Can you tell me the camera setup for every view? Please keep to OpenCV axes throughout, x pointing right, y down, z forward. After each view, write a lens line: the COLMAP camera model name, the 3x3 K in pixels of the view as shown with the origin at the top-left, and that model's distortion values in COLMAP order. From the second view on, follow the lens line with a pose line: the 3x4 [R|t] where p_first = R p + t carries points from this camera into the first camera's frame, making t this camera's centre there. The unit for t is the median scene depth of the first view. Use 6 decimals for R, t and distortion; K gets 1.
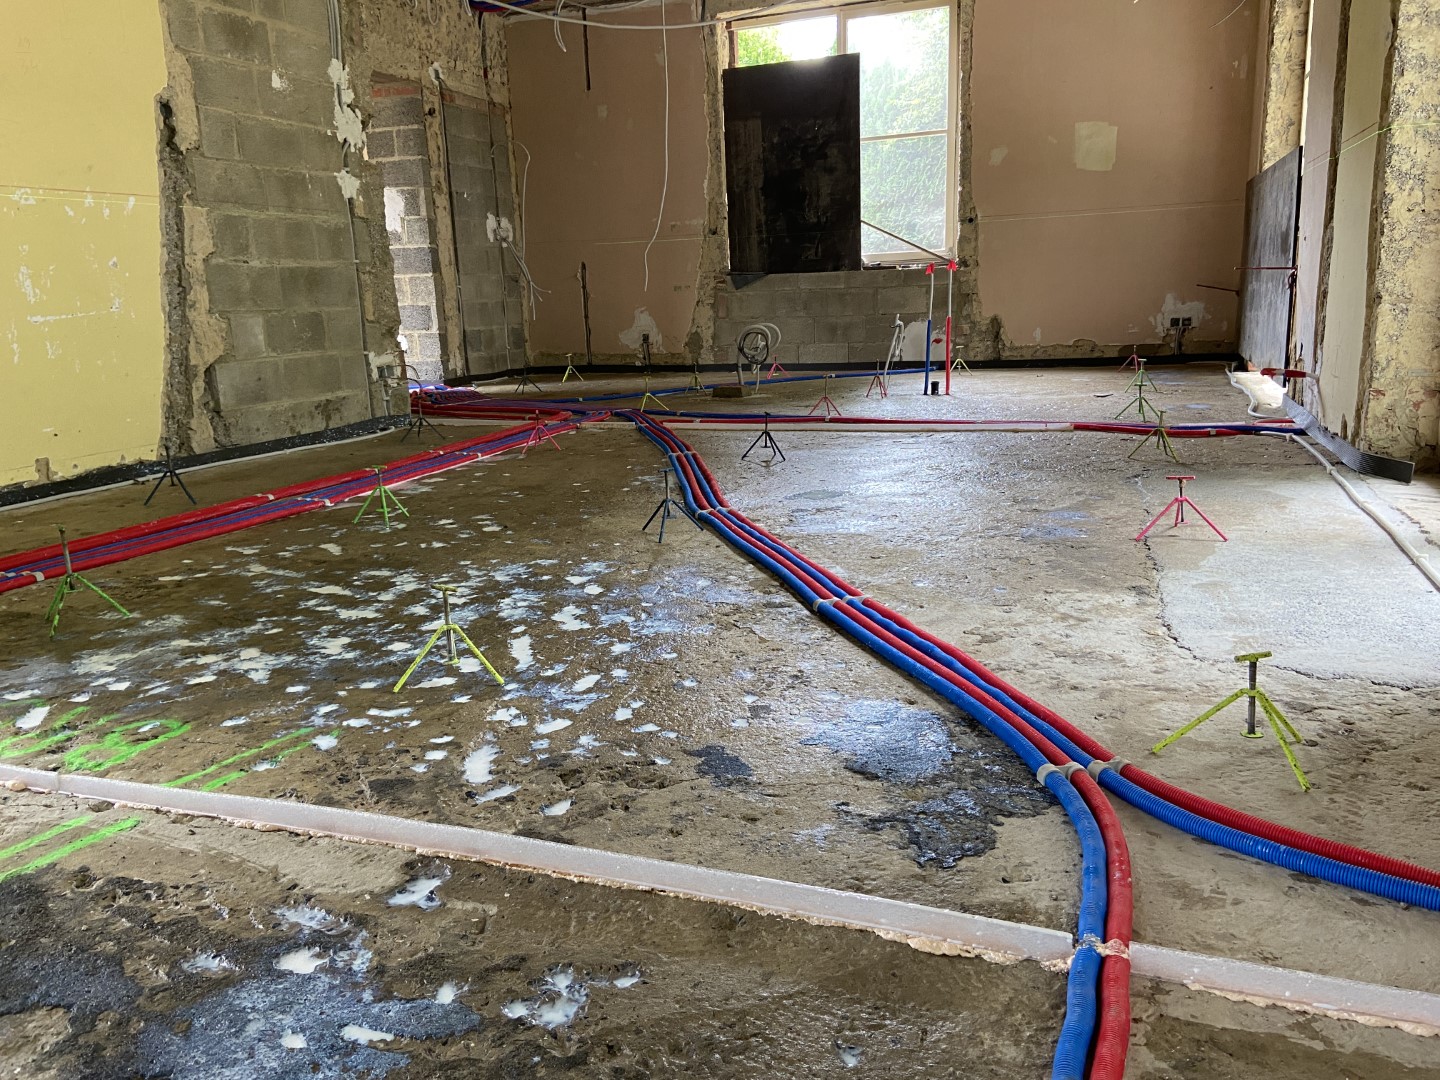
lens RADIAL K [[1085.5, 0, 725.4], [0, 1085.5, 536.9], [0, 0, 1]] dist [0.134779, -0.176588]
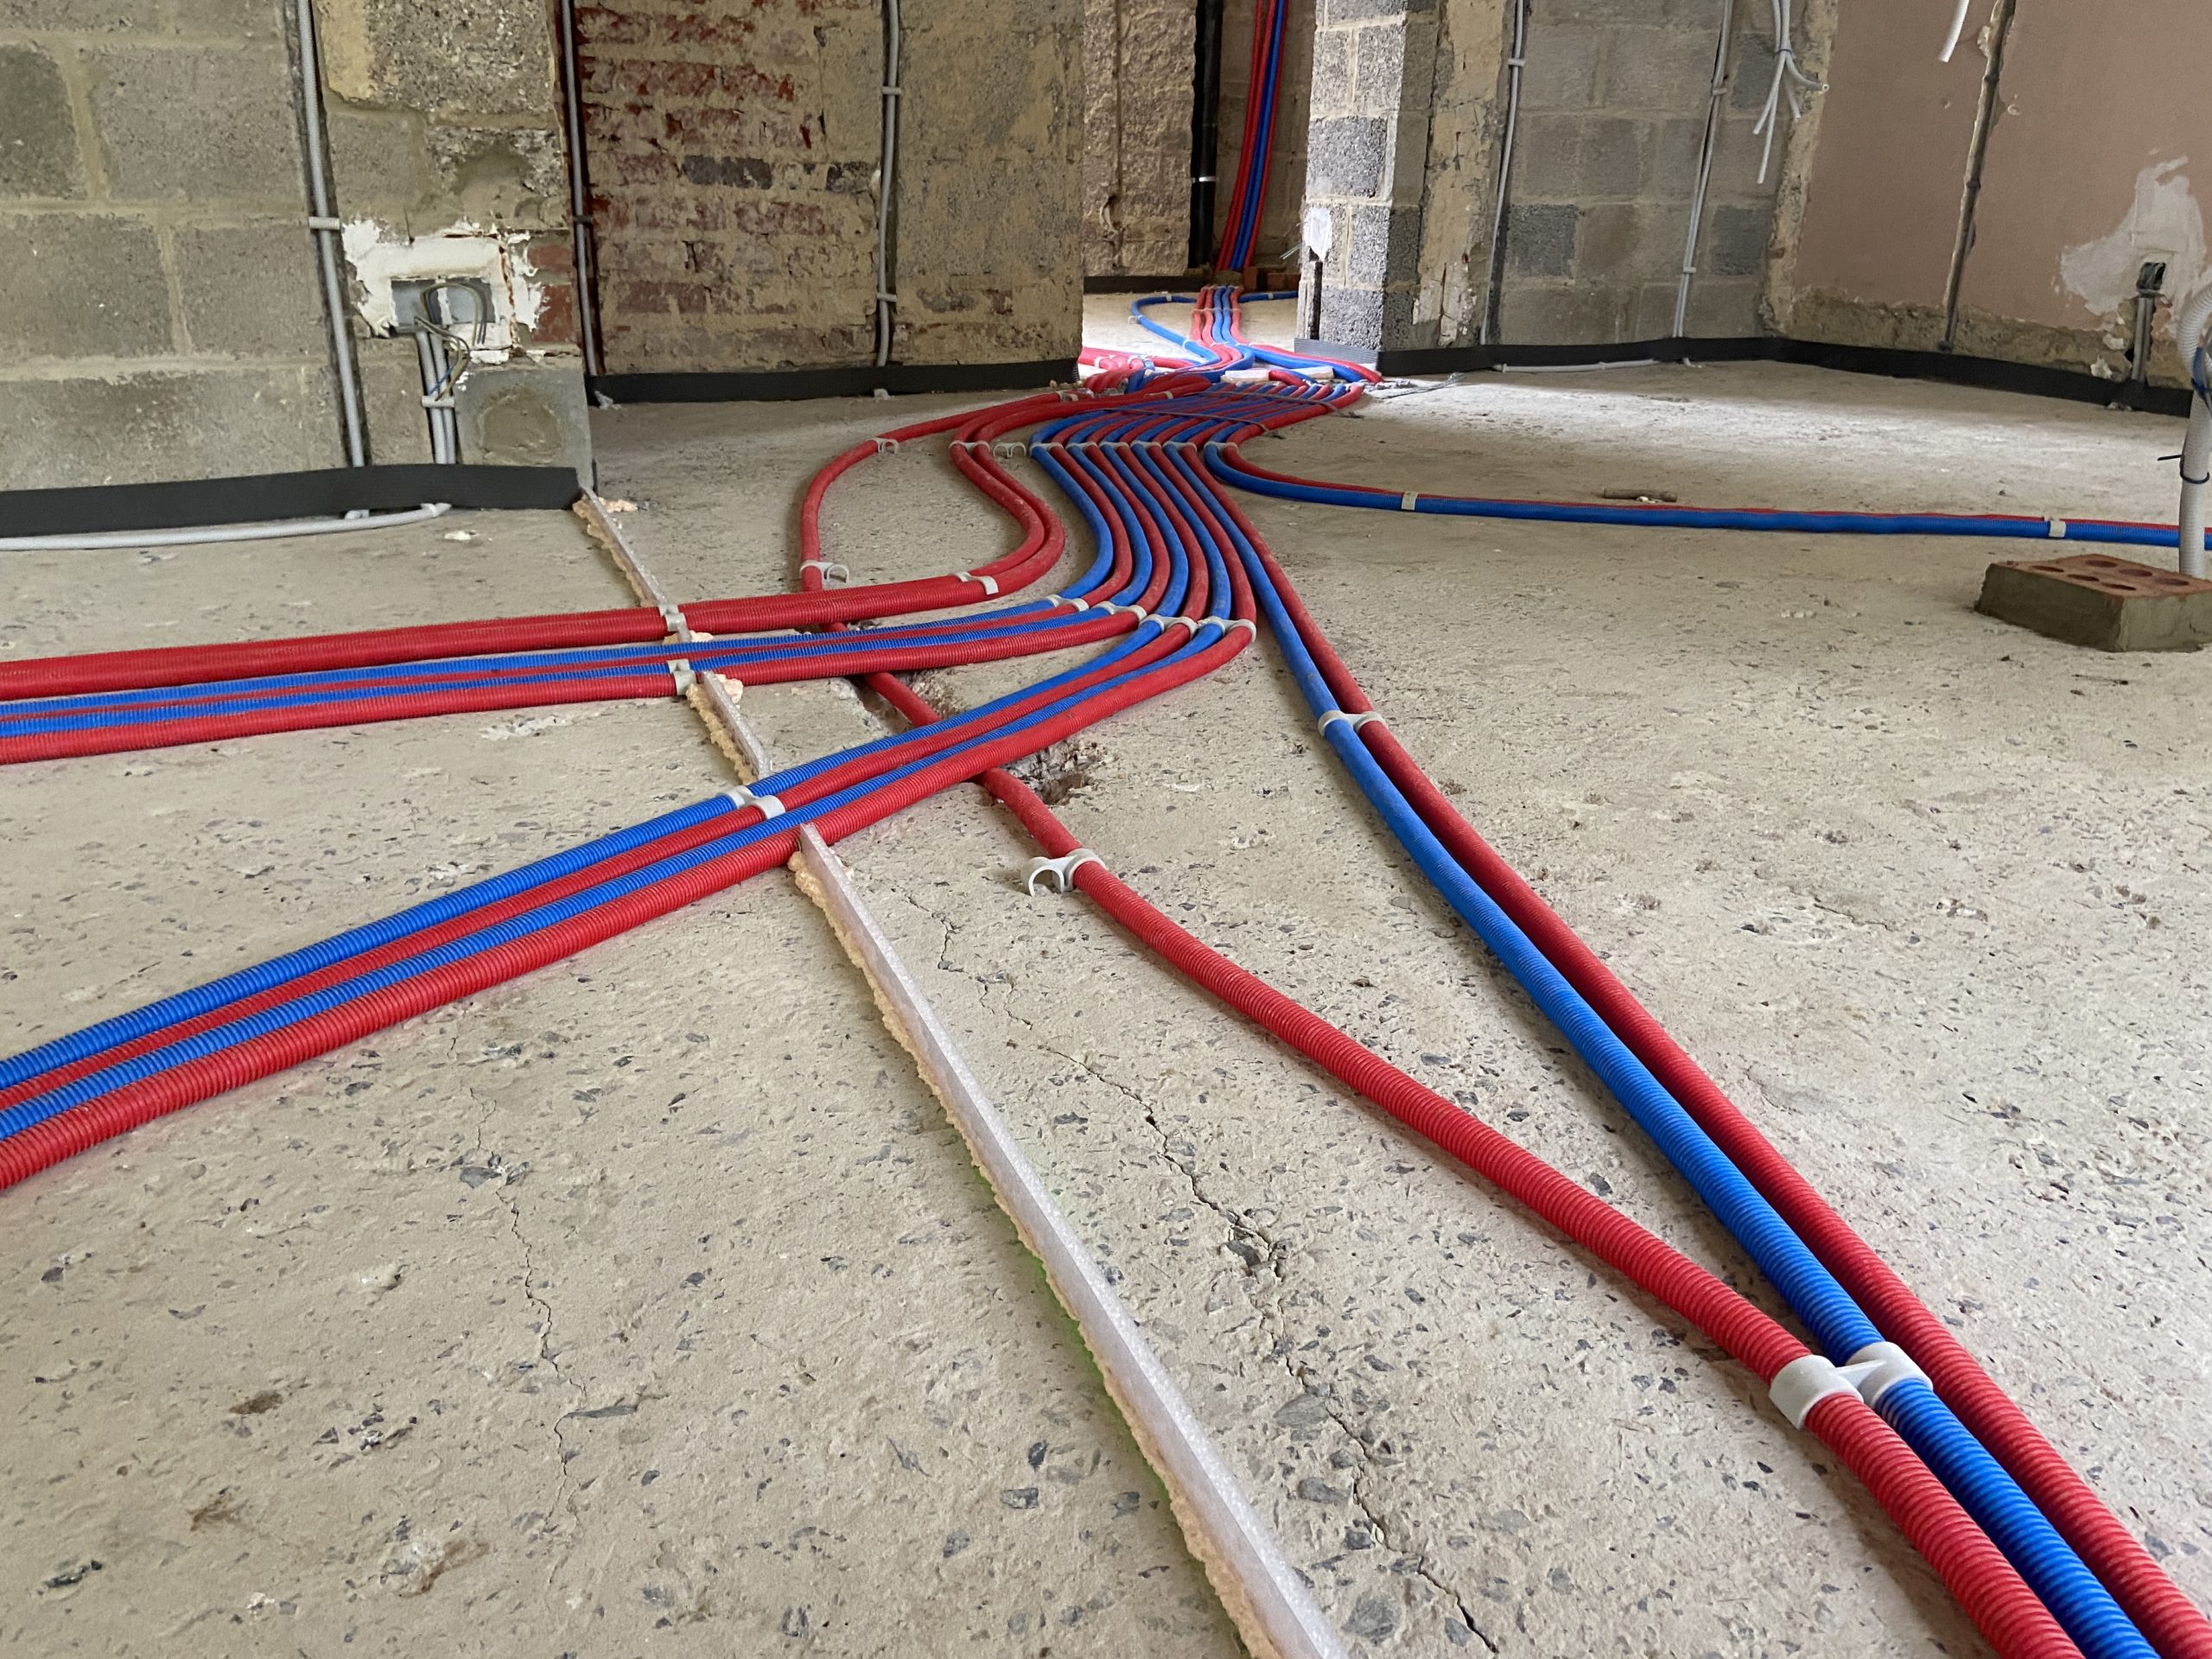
lens RADIAL K [[1656.6, 0, 1103.2], [0, 1656.6, 811.0], [0, 0, 1]] dist [0.112488, -0.126477]
pose [[0.665804, 0.317883, -0.675023, 0.093428], [-0.208164, 0.947919, 0.241075, -0.123435], [0.716501, -0.019994, 0.697300, 0.611039]]
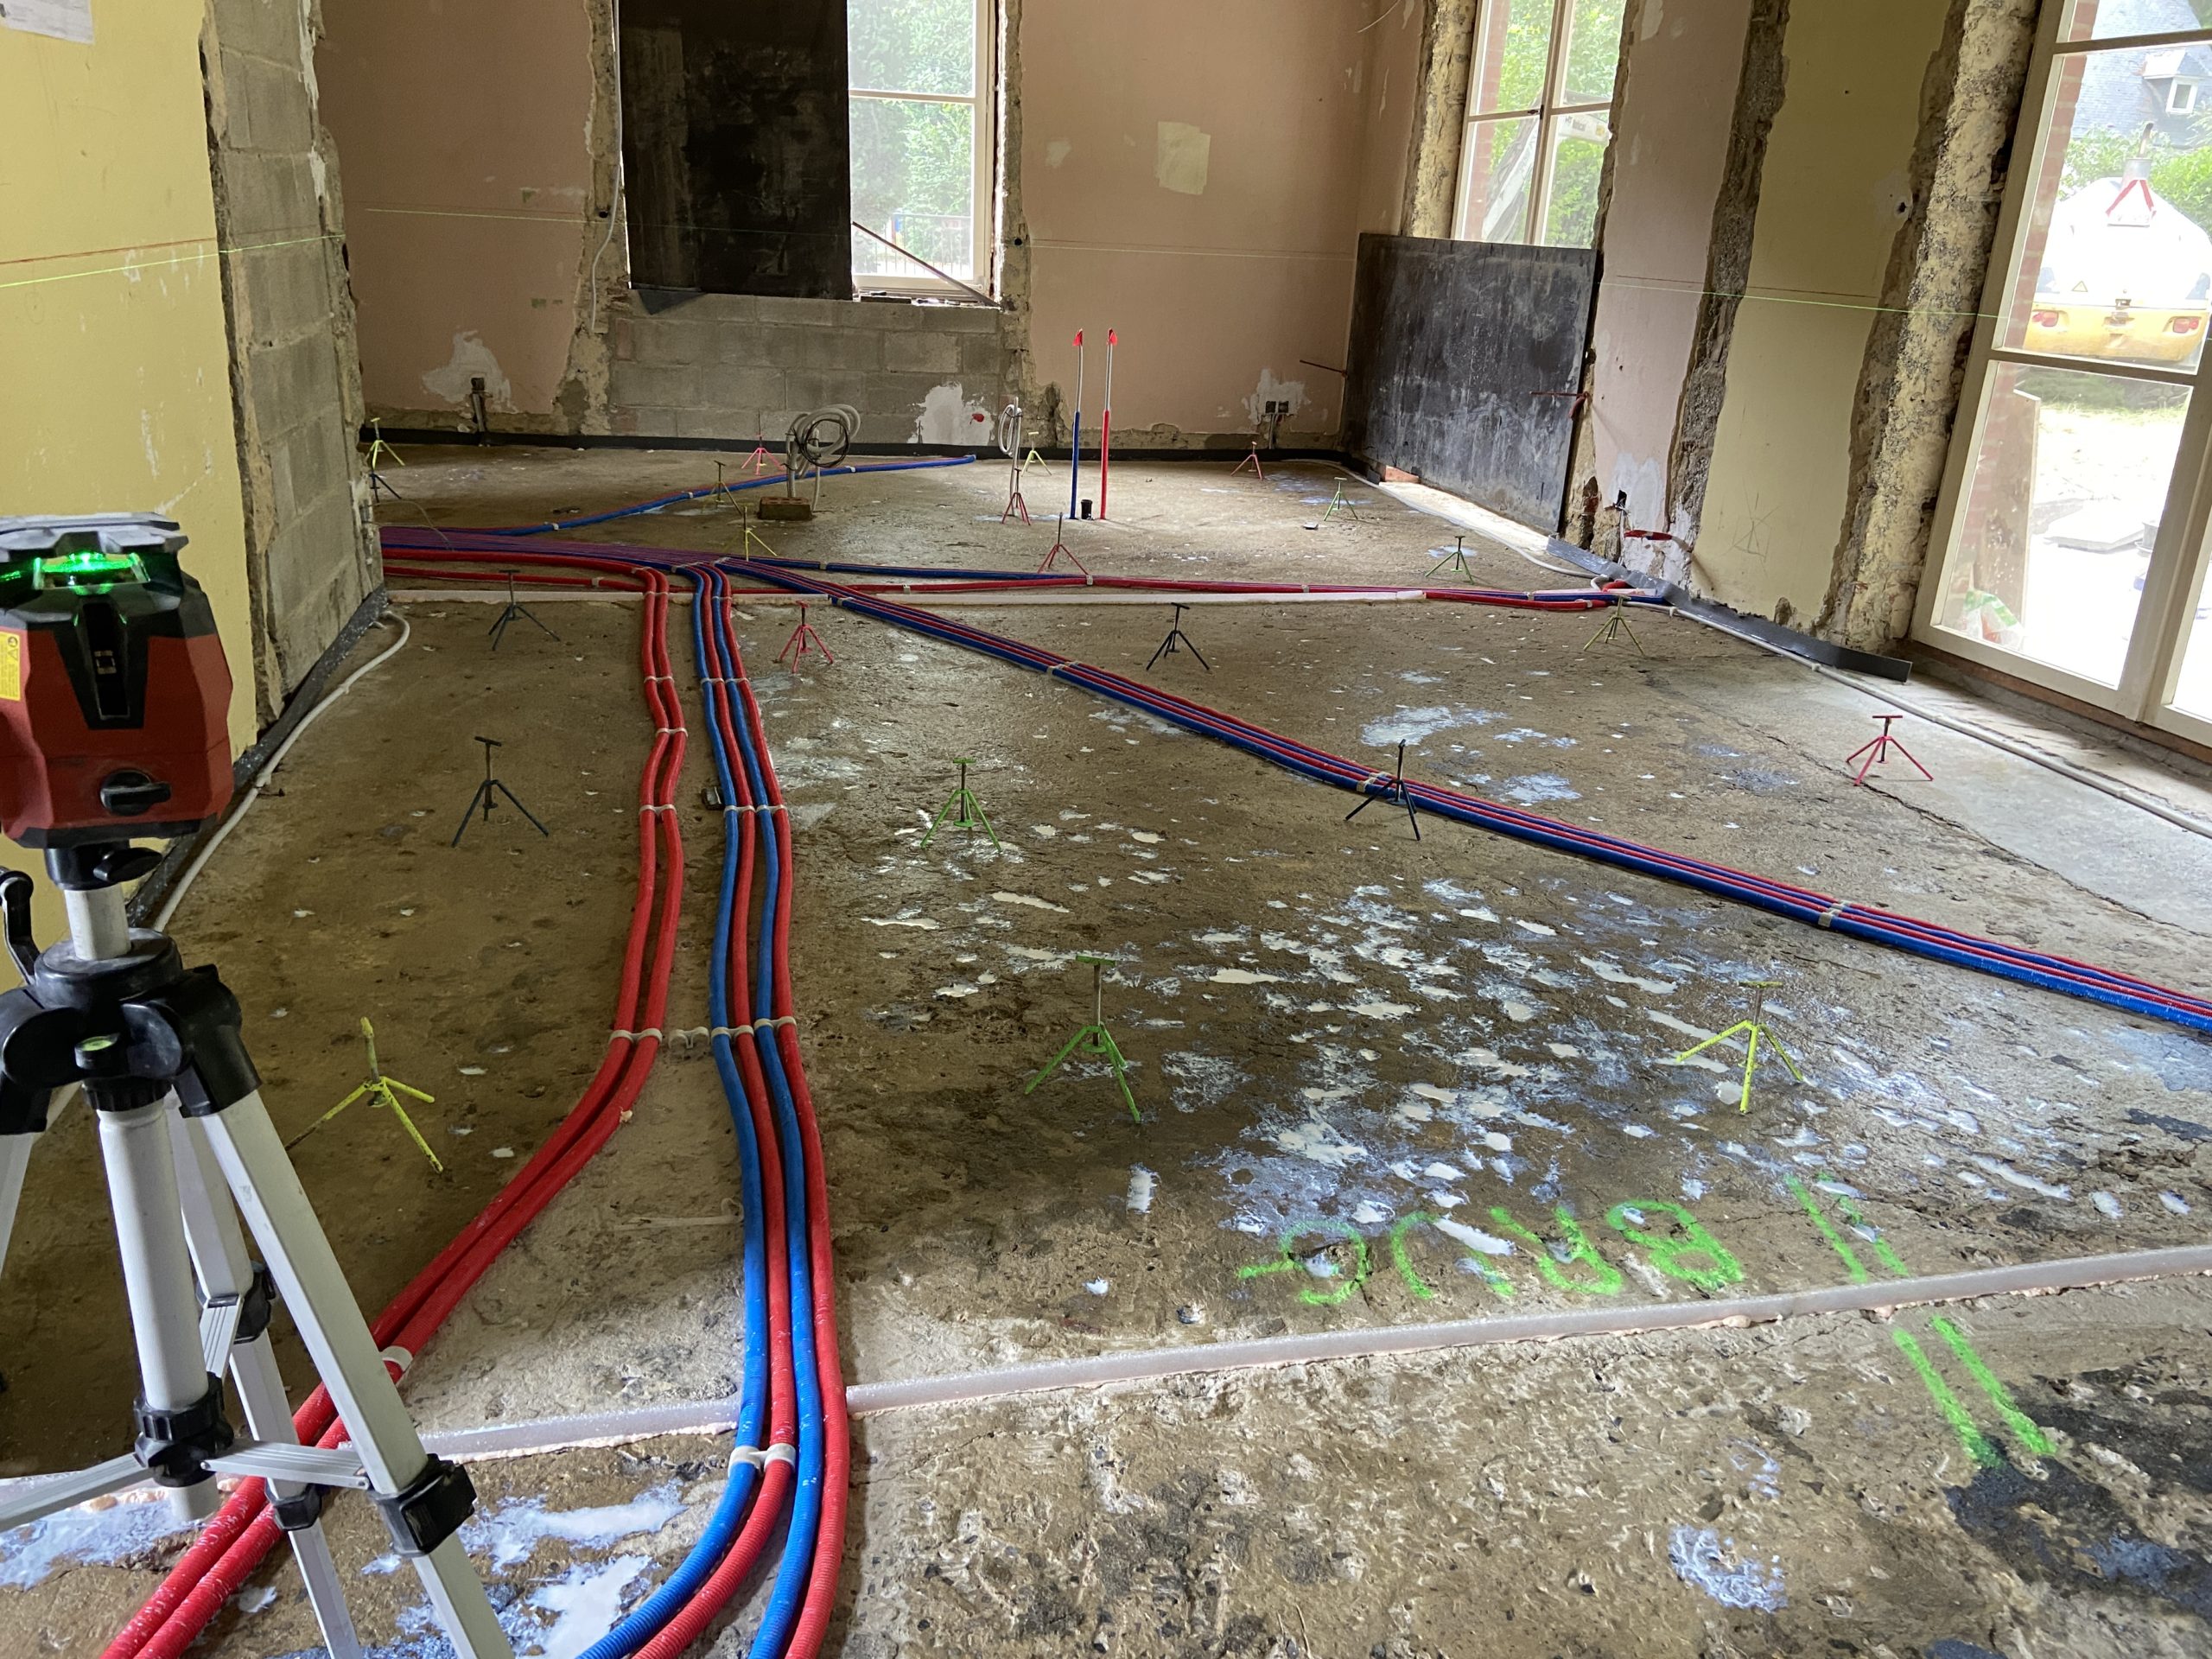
lens RADIAL K [[1667.5, 0, 1114.3], [0, 1667.5, 824.8], [0, 0, 1]] dist [0.134779, -0.176588]
pose [[0.835300, -0.114075, 0.537829, -0.356944], [0.044827, 0.989112, 0.140173, -0.073929], [-0.547964, -0.092977, 0.831319, 0.048410]]
